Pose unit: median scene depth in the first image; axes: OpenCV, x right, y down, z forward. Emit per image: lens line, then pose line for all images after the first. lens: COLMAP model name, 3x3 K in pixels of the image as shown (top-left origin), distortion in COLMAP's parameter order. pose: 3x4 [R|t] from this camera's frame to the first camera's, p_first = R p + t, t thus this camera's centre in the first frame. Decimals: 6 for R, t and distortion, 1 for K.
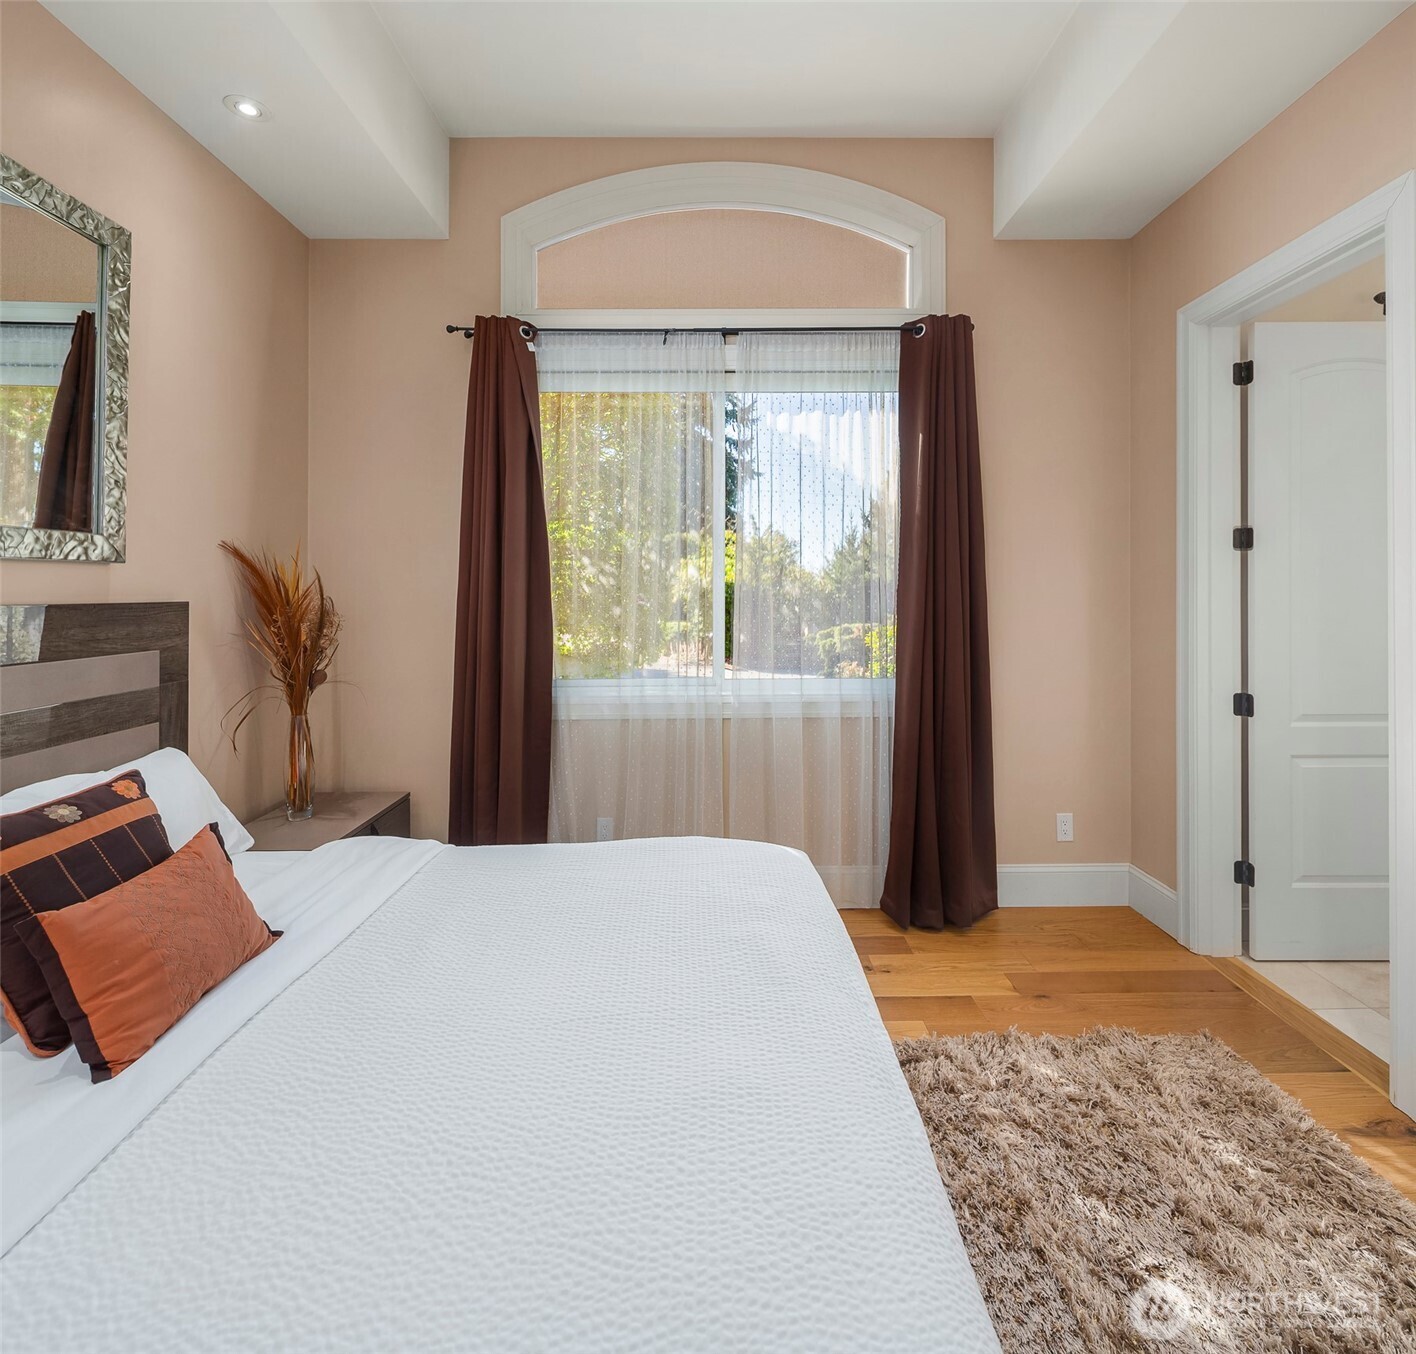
lens RADIAL K [[696.1, 0, 711.4], [0, 696.1, 589.6], [0, 0, 1]] dist [0.017003, -0.008261]
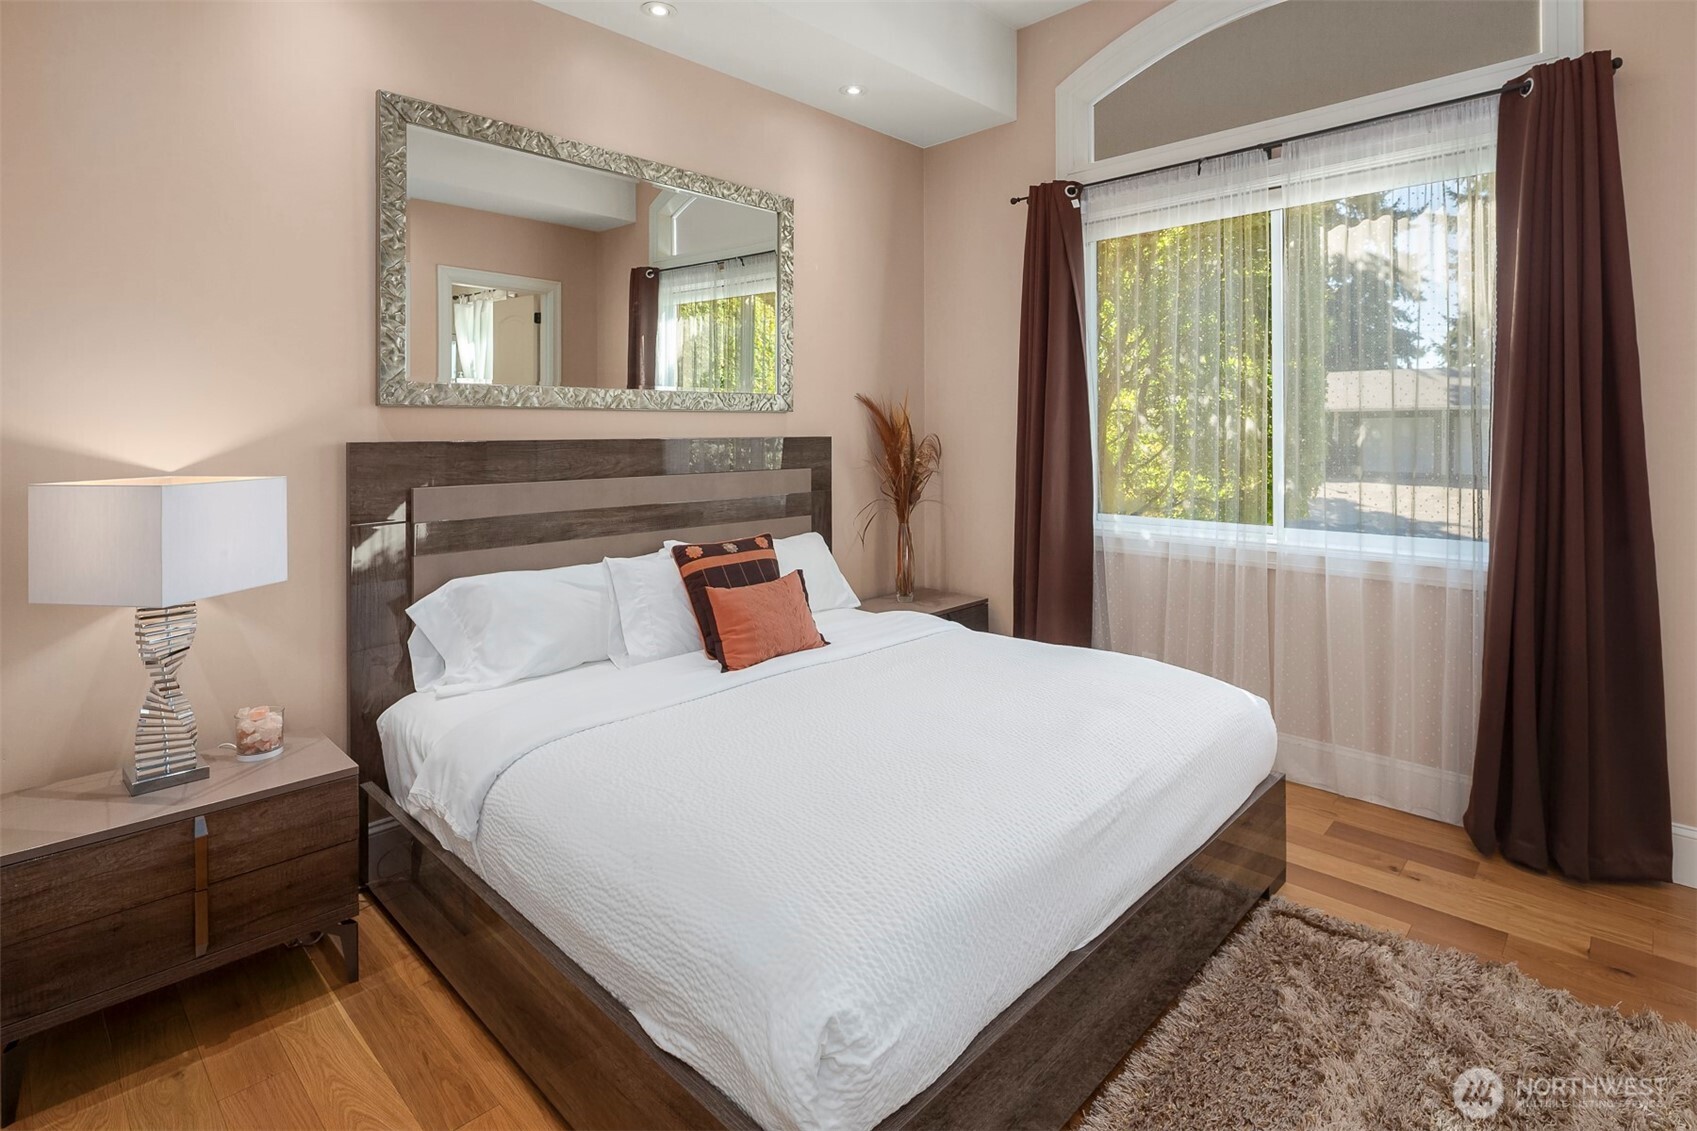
lens RADIAL K [[840.9, 0, 867.7], [0, 840.9, 456.2], [0, 0, 1]] dist [0.013270, -0.000459]
pose [[0.717363, 0.023945, -0.696288, 0.480218], [0.000419, 0.999394, 0.034801, -0.003031], [0.696699, -0.025257, 0.716919, -0.189101]]
